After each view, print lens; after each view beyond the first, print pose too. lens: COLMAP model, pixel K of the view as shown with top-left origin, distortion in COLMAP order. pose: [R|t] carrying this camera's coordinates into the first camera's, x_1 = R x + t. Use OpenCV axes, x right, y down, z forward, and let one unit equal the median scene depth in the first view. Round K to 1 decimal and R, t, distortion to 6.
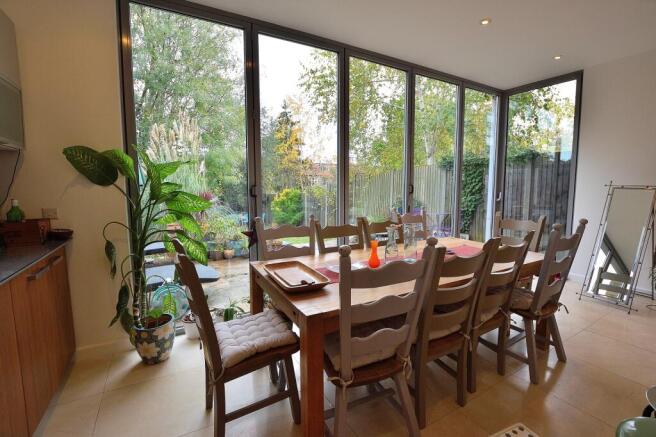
lens RADIAL K [[301.7, 0, 324.6], [0, 301.7, 217.7], [0, 0, 1]] dist [-0.012983, -0.000296]
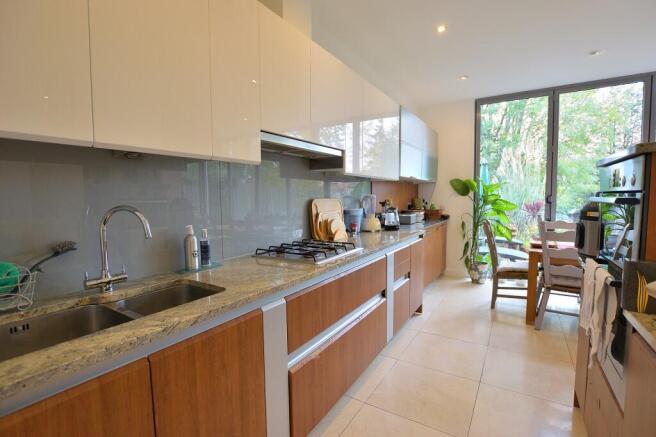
lens RADIAL K [[301.7, 0, 326.3], [0, 301.7, 217.6], [0, 0, 1]] dist [-0.012983, -0.000296]
pose [[0.469109, 0.072801, -0.880135, 0.720944], [-0.076311, 0.996211, 0.041729, 0.032903], [0.879837, 0.047588, 0.472887, -0.892199]]
